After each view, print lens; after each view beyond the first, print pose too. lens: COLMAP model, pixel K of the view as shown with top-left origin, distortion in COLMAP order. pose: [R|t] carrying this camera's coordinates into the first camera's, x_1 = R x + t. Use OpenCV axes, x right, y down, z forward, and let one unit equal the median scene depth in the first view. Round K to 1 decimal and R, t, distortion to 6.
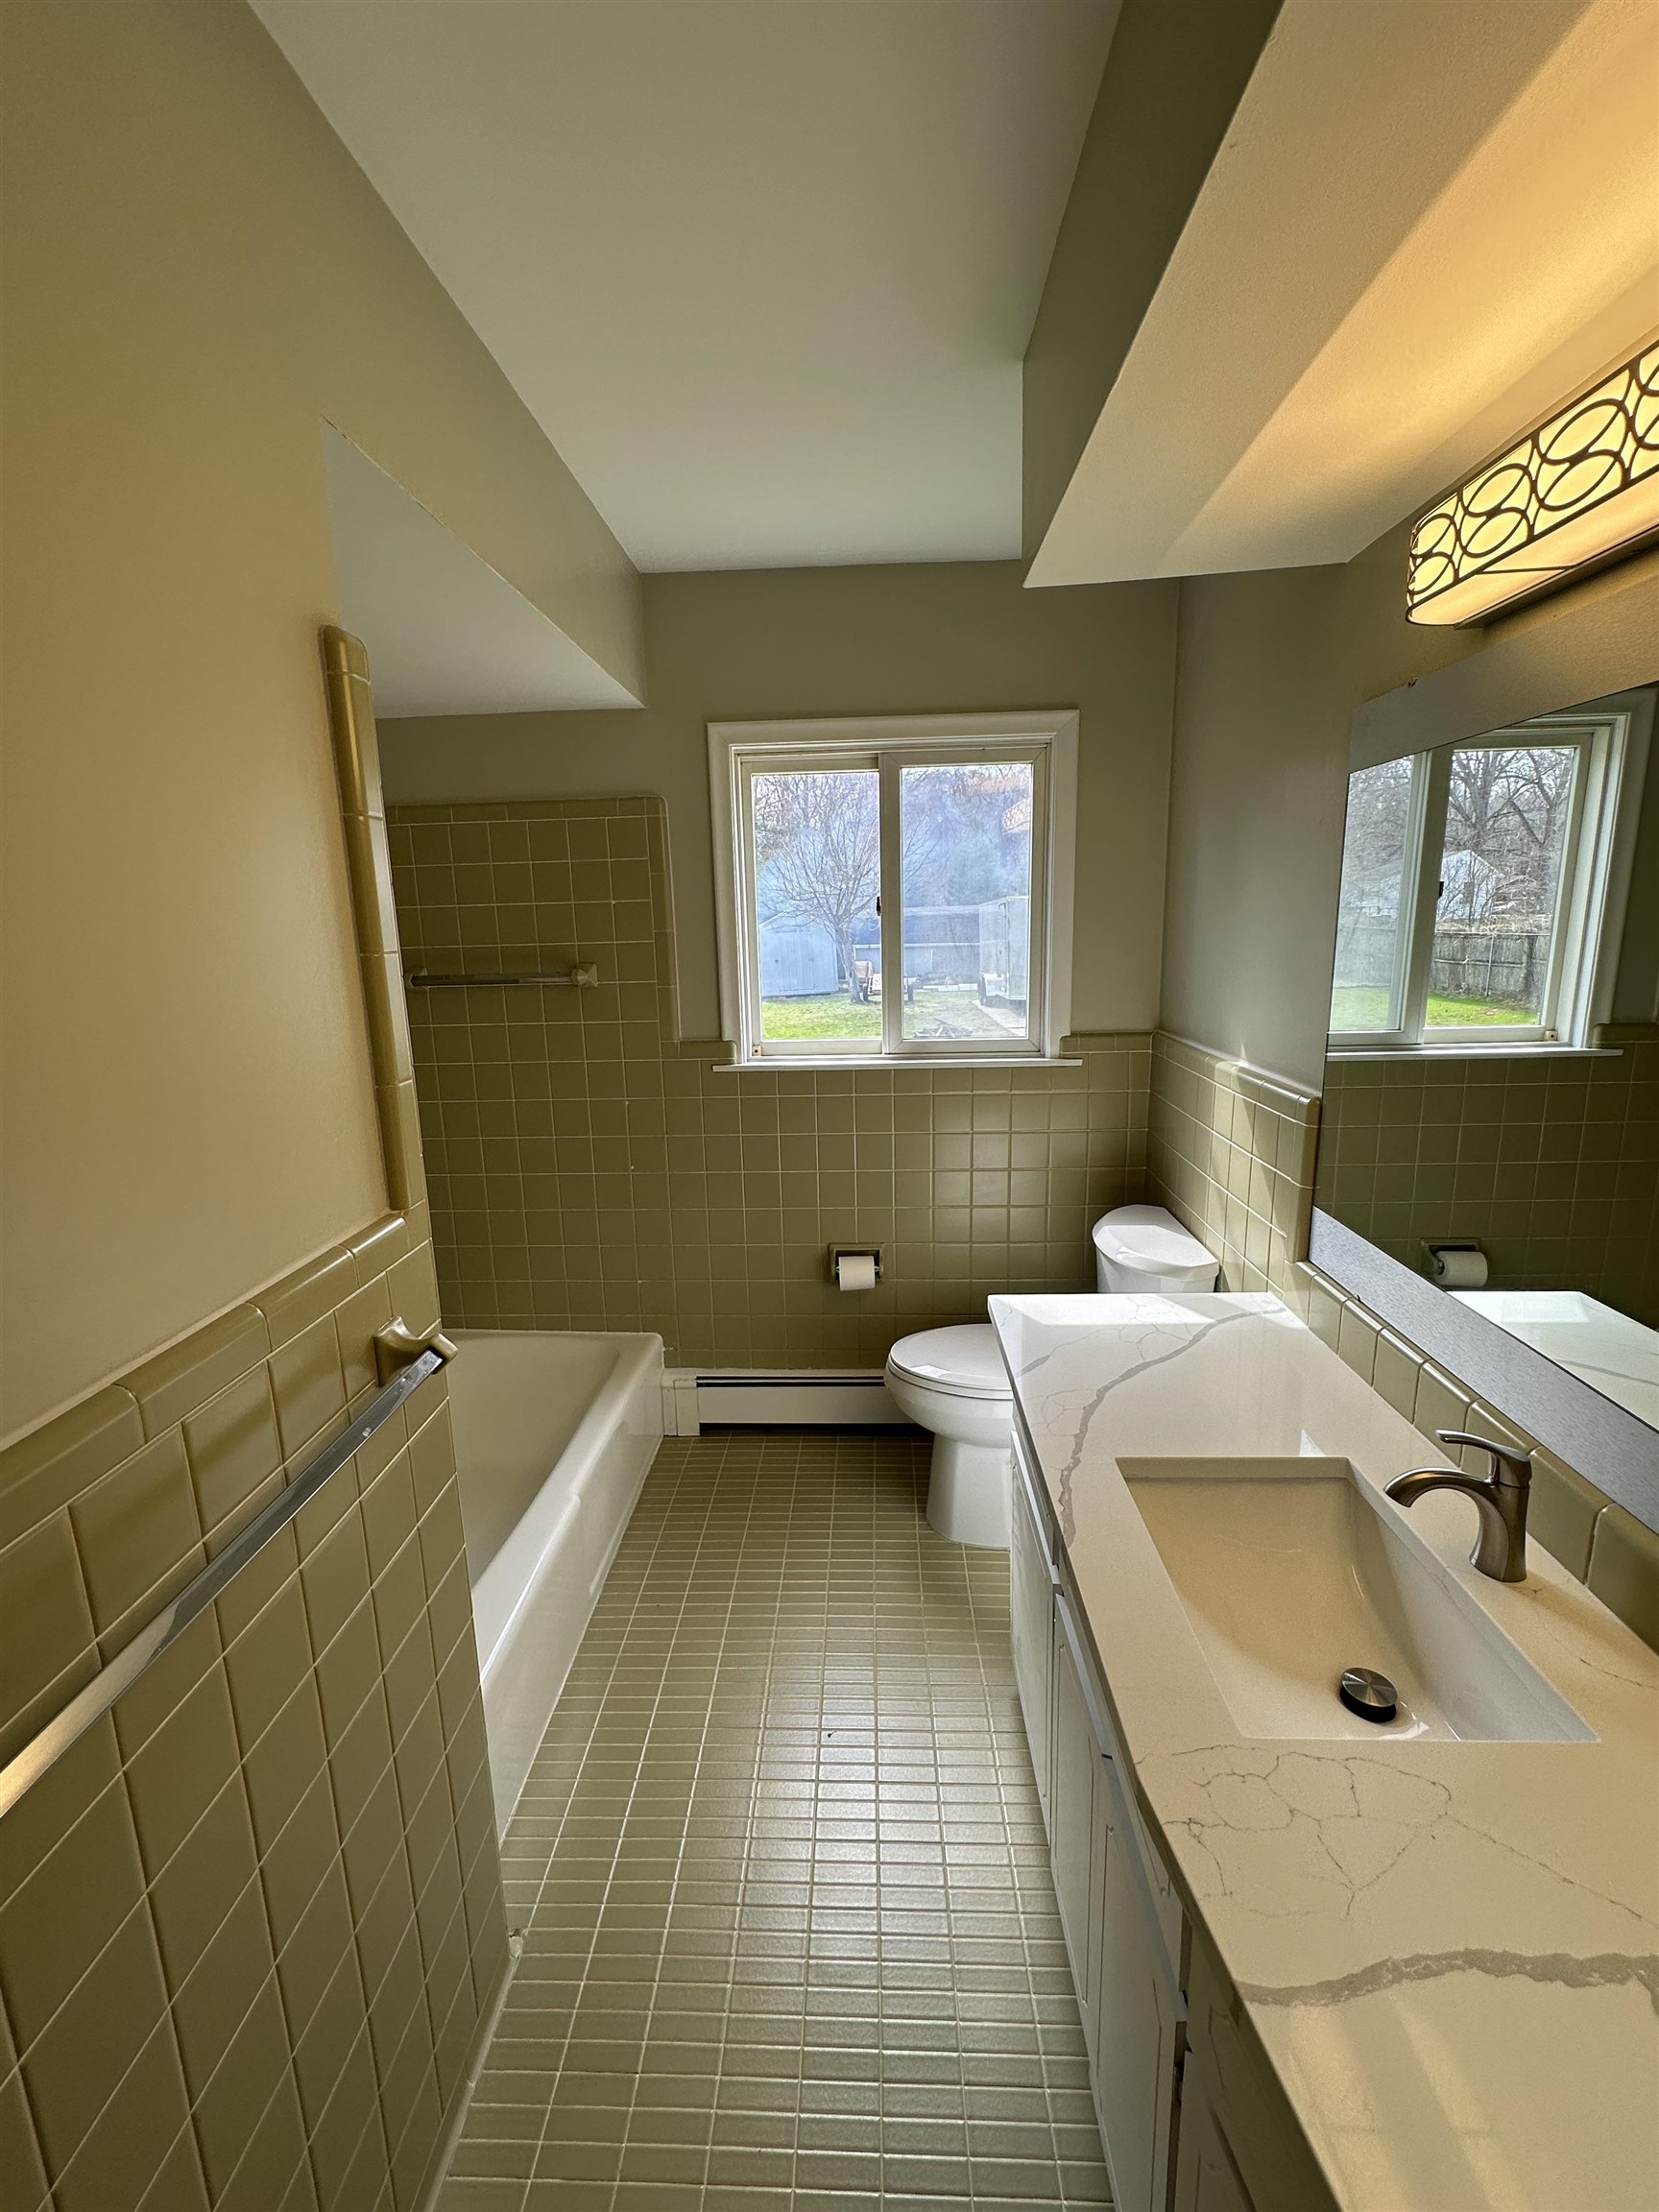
lens RADIAL K [[885.5, 0, 838.8], [0, 885.5, 1099.7], [0, 0, 1]] dist [-0.001240, -0.000441]
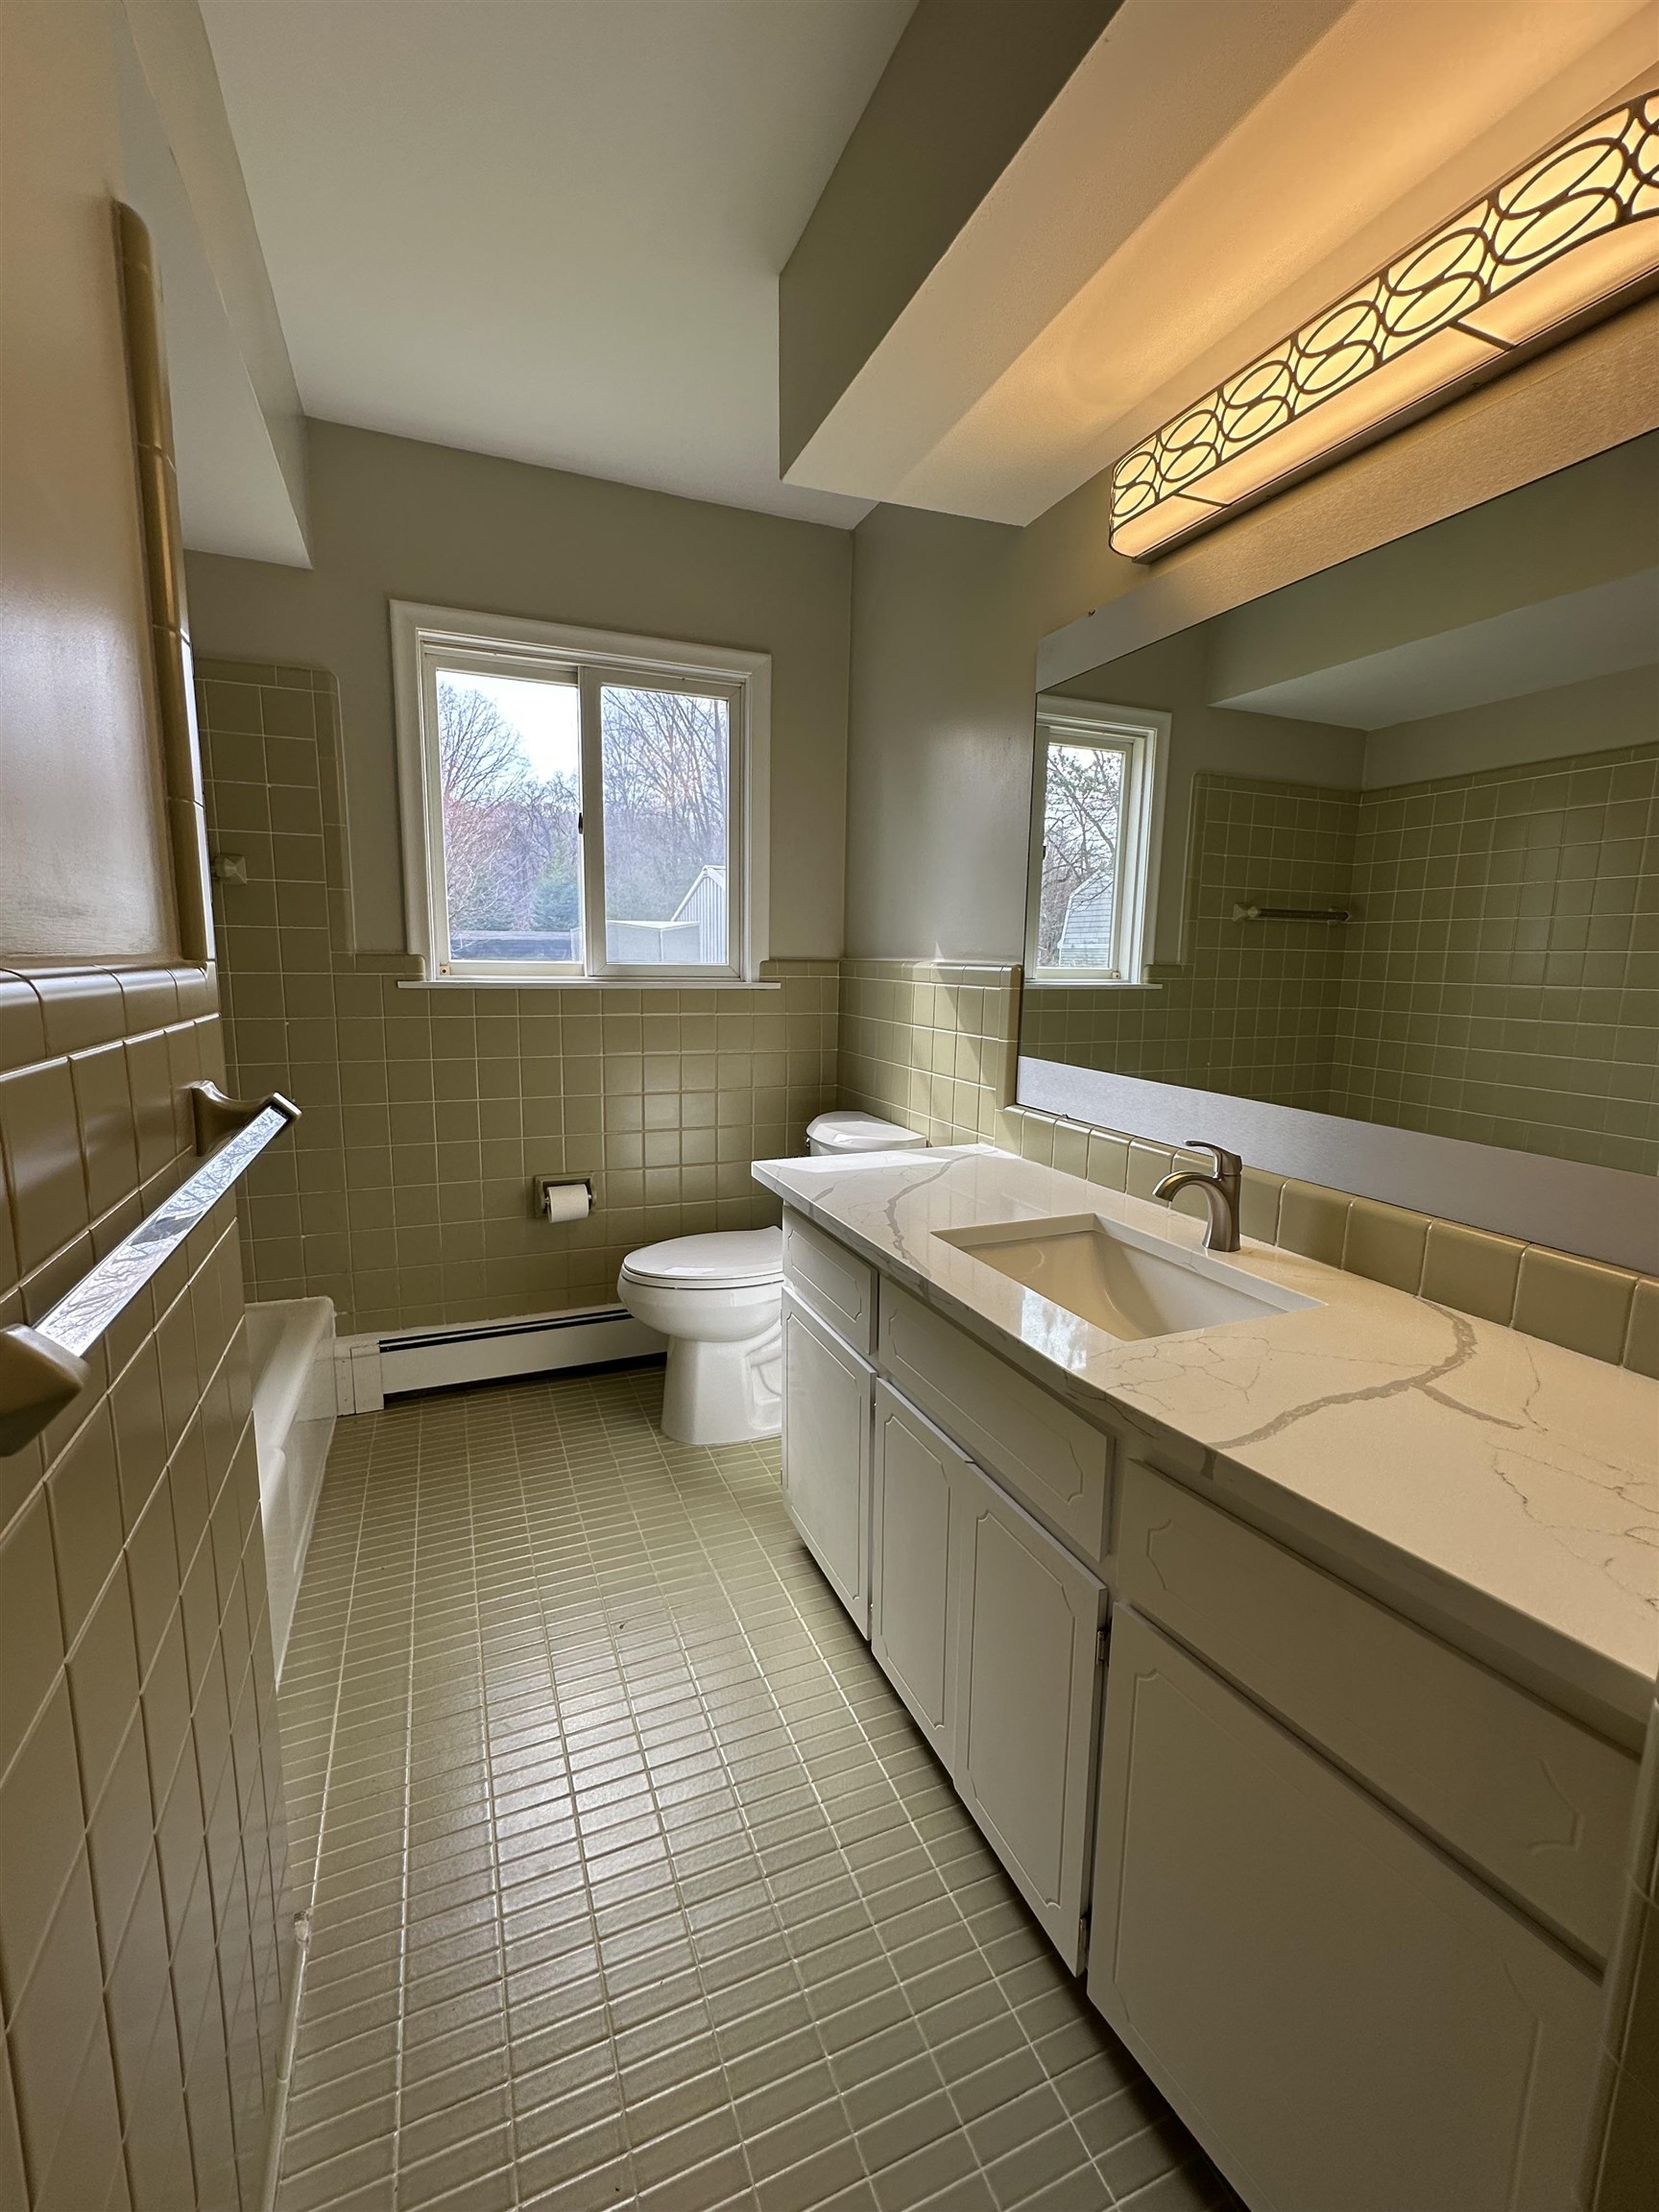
lens RADIAL K [[885.5, 0, 817.8], [0, 885.5, 1086.5], [0, 0, 1]] dist [-0.001240, -0.000441]
pose [[0.912288, -0.025790, 0.408736, -0.133067], [0.043103, 0.998519, -0.033202, 0.125109], [-0.407275, 0.047908, 0.912048, 0.014664]]
